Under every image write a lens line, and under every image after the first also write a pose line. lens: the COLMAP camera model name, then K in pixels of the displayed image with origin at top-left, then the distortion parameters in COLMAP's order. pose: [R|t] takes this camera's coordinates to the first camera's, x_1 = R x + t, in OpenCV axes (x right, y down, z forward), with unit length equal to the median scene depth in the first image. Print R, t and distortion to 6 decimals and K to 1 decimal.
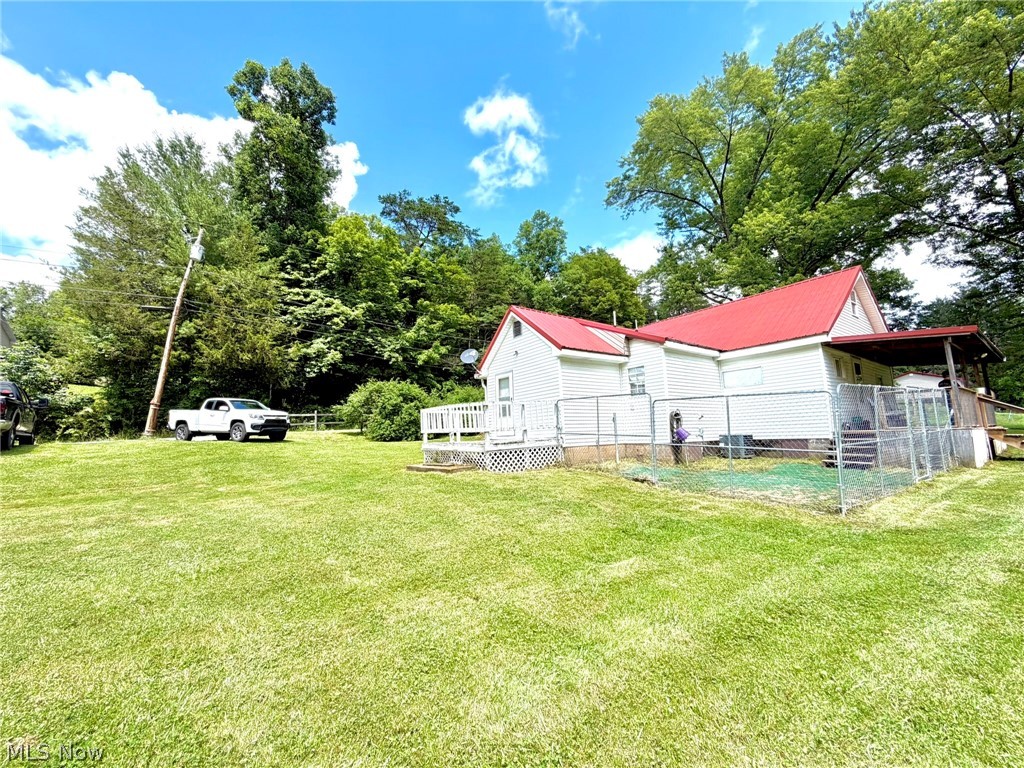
lens RADIAL K [[410.8, 0, 511.0], [0, 410.8, 386.5], [0, 0, 1]] dist [-0.002273, 0.000507]
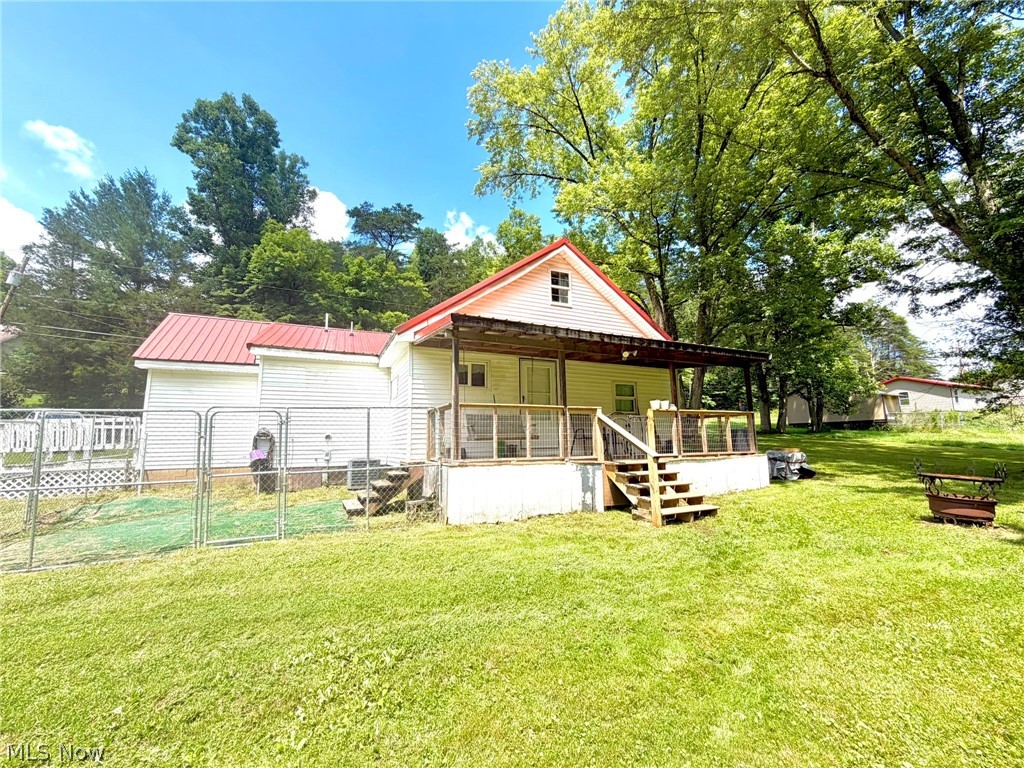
lens RADIAL K [[410.8, 0, 511.6], [0, 410.8, 384.1], [0, 0, 1]] dist [-0.002273, 0.000507]
pose [[0.979757, -0.024721, -0.198658, 0.381506], [0.019300, 0.999388, -0.029178, 0.006111], [0.199258, 0.024753, 0.979634, 0.129194]]
